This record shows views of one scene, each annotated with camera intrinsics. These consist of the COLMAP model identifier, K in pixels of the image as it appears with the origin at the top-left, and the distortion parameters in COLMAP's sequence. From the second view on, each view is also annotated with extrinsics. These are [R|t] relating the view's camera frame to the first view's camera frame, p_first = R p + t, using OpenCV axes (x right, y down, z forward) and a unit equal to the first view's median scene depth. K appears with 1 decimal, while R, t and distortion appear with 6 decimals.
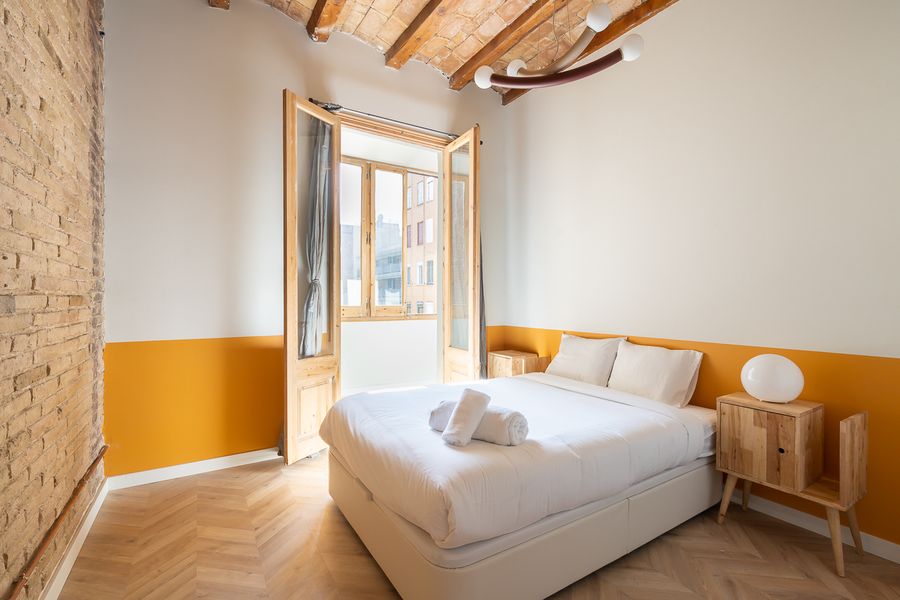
lens RADIAL K [[407.2, 0, 446.1], [0, 407.2, 300.8], [0, 0, 1]] dist [-0.003211, 0.002279]
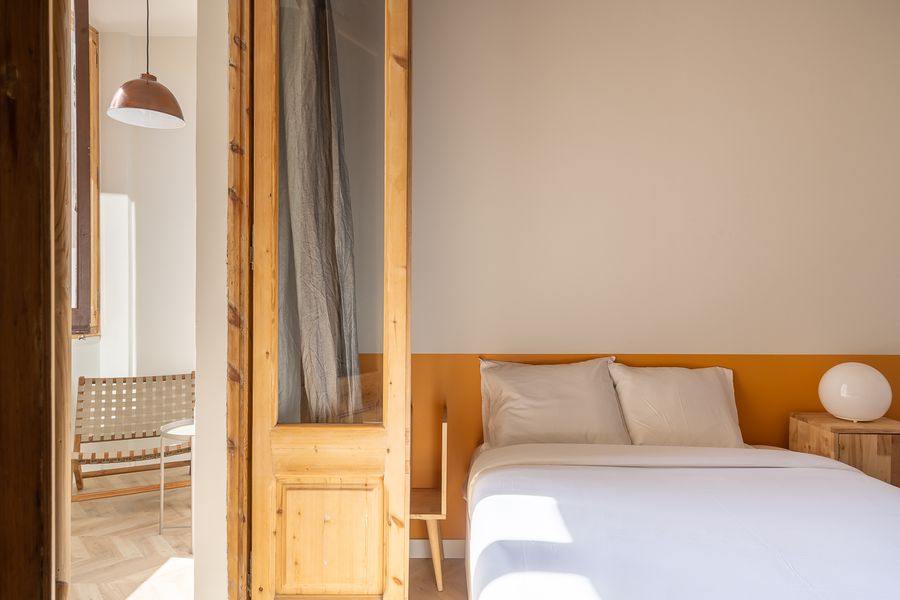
lens RADIAL K [[591.6, 0, 454.9], [0, 591.6, 295.9], [0, 0, 1]] dist [0.026480, -0.012113]
pose [[0.522941, 0.000571, 0.852369, -0.467339], [0.000458, 0.999999, -0.000950, -0.001567], [-0.852369, 0.000887, 0.522940, 0.766958]]
